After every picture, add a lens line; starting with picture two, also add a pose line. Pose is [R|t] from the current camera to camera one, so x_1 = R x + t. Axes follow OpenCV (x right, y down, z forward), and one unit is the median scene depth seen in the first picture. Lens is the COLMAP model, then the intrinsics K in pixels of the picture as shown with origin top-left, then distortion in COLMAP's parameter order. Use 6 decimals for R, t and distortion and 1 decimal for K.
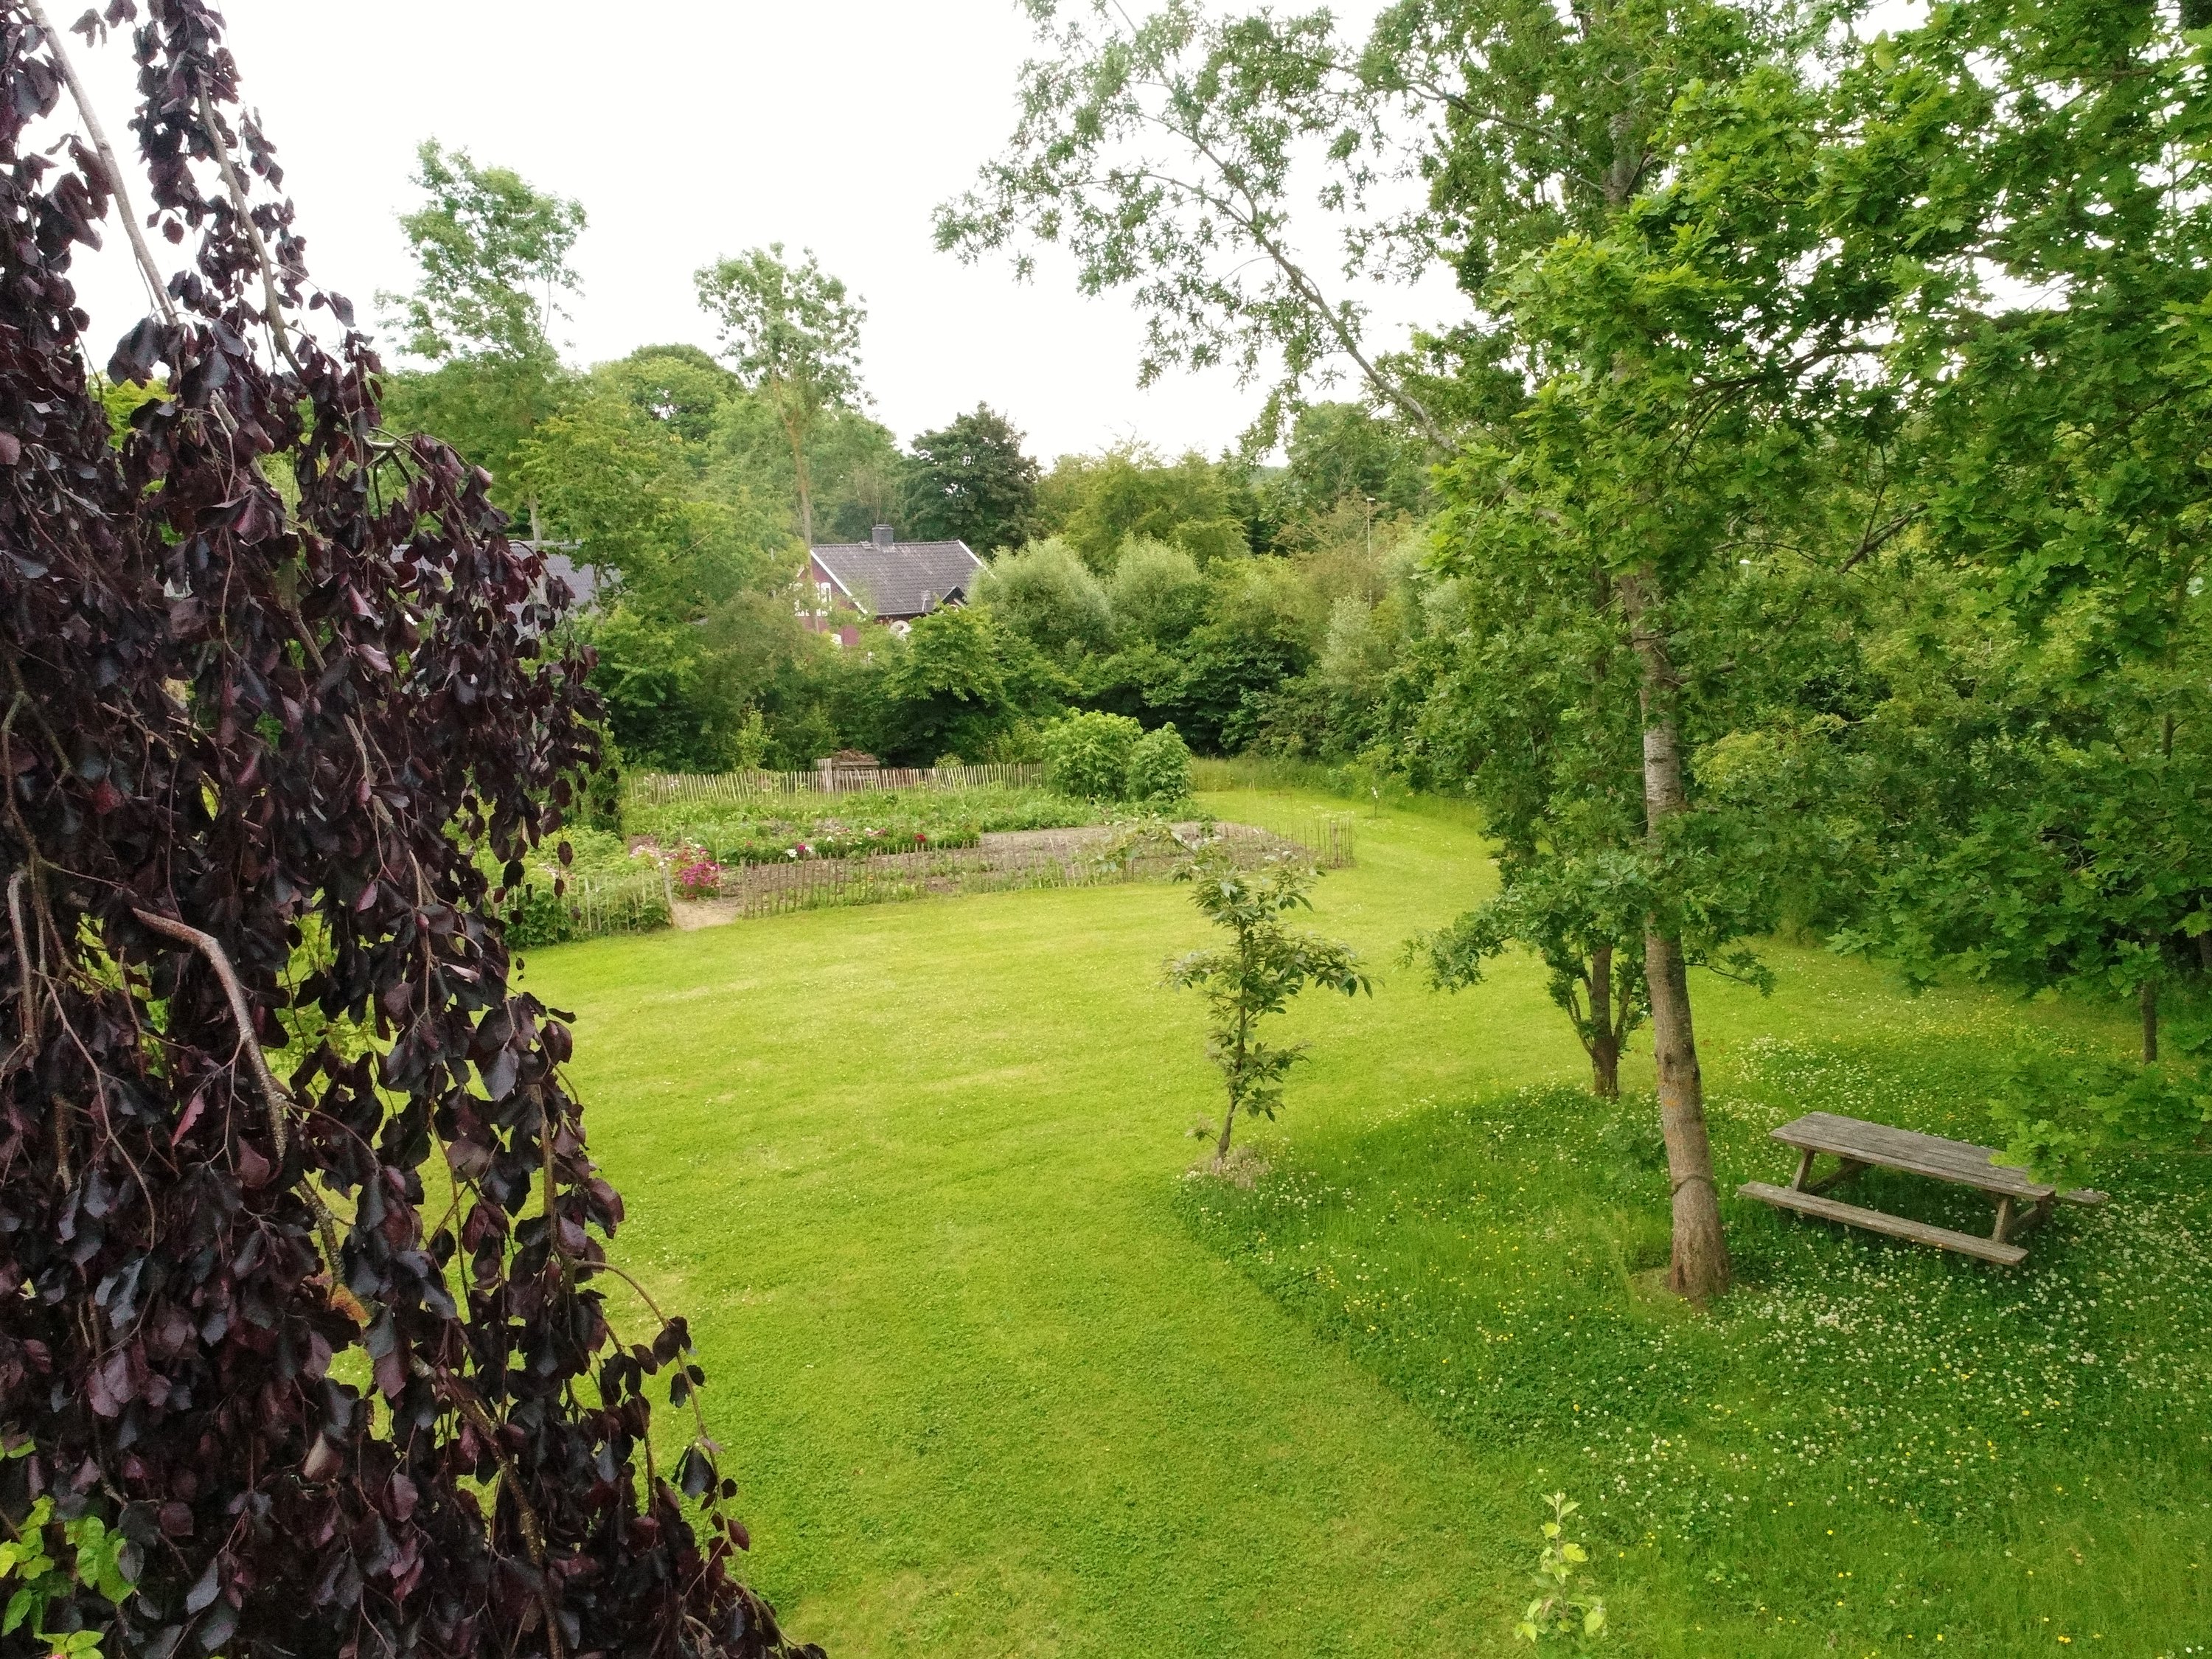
lens RADIAL K [[1648.6, 0, 1112.4], [0, 1648.6, 815.3], [0, 0, 1]] dist [-0.007976, -0.000186]
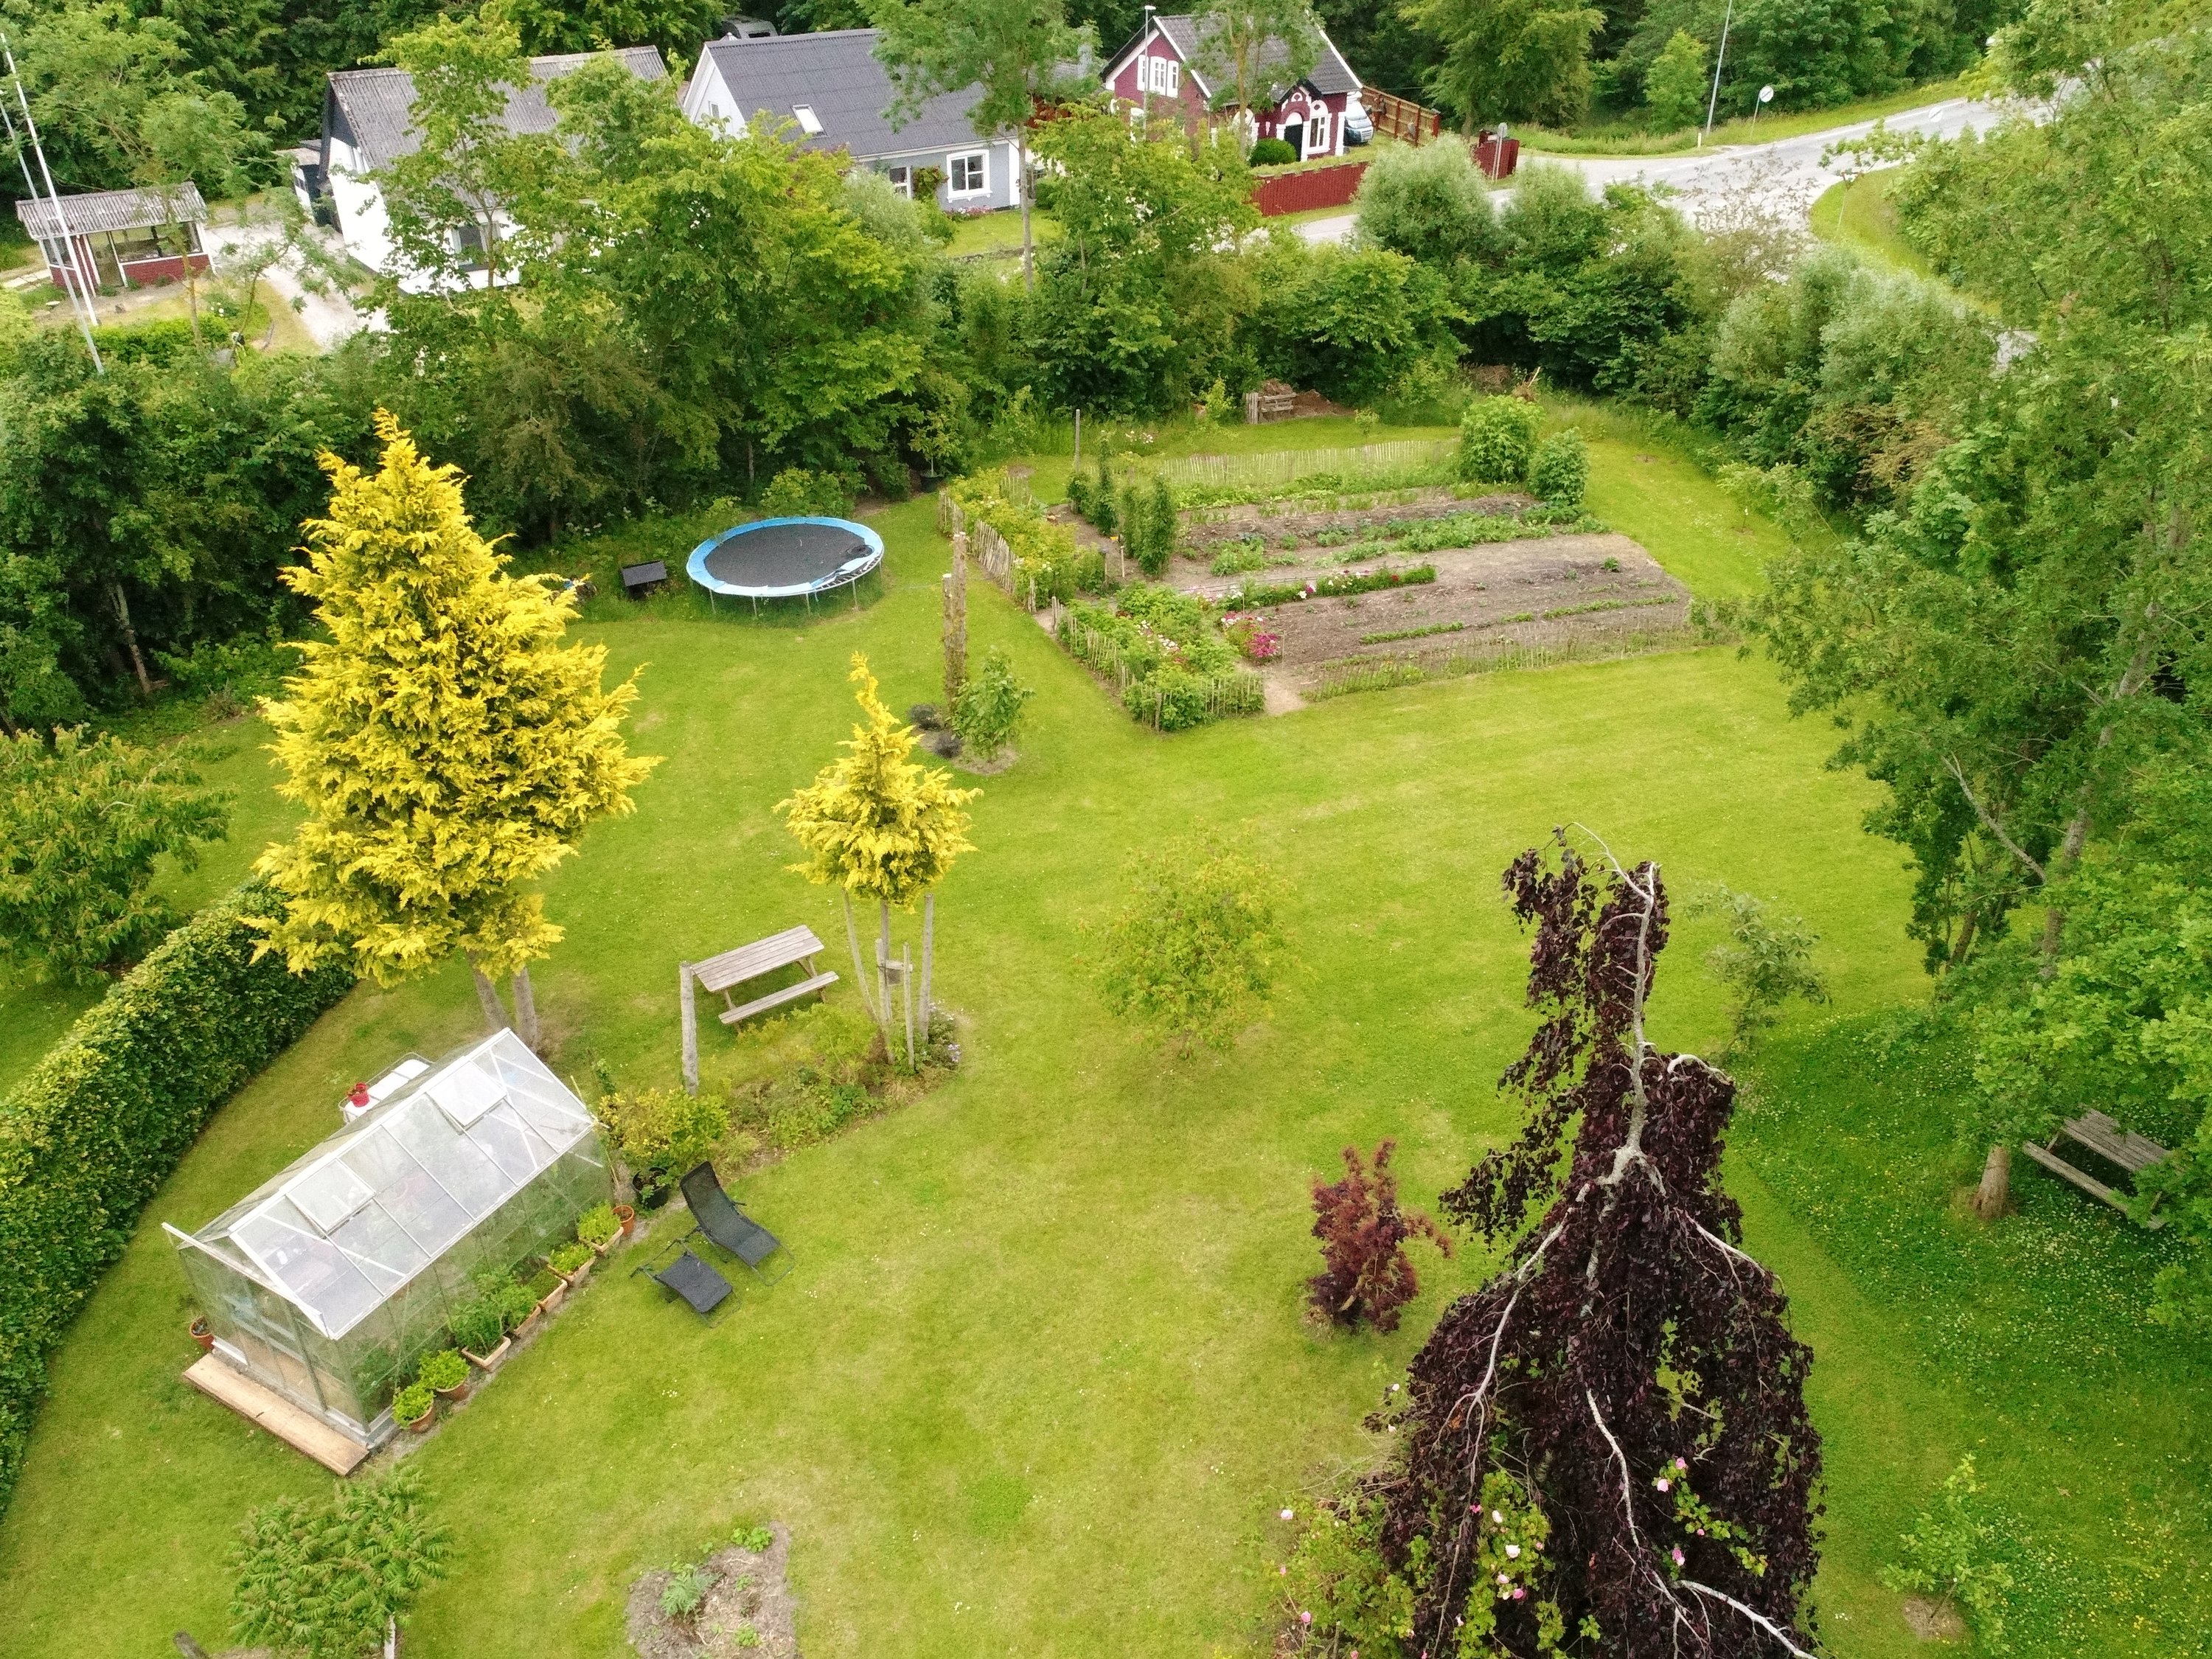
lens RADIAL K [[1648.6, 0, 1107.6], [0, 1648.6, 835.2], [0, 0, 1]] dist [-0.007976, -0.000186]
pose [[0.989846, 0.112193, -0.087275, -0.133701], [-0.068122, 0.913332, 0.401477, -0.199006], [0.124754, -0.391455, 0.911701, -0.178401]]
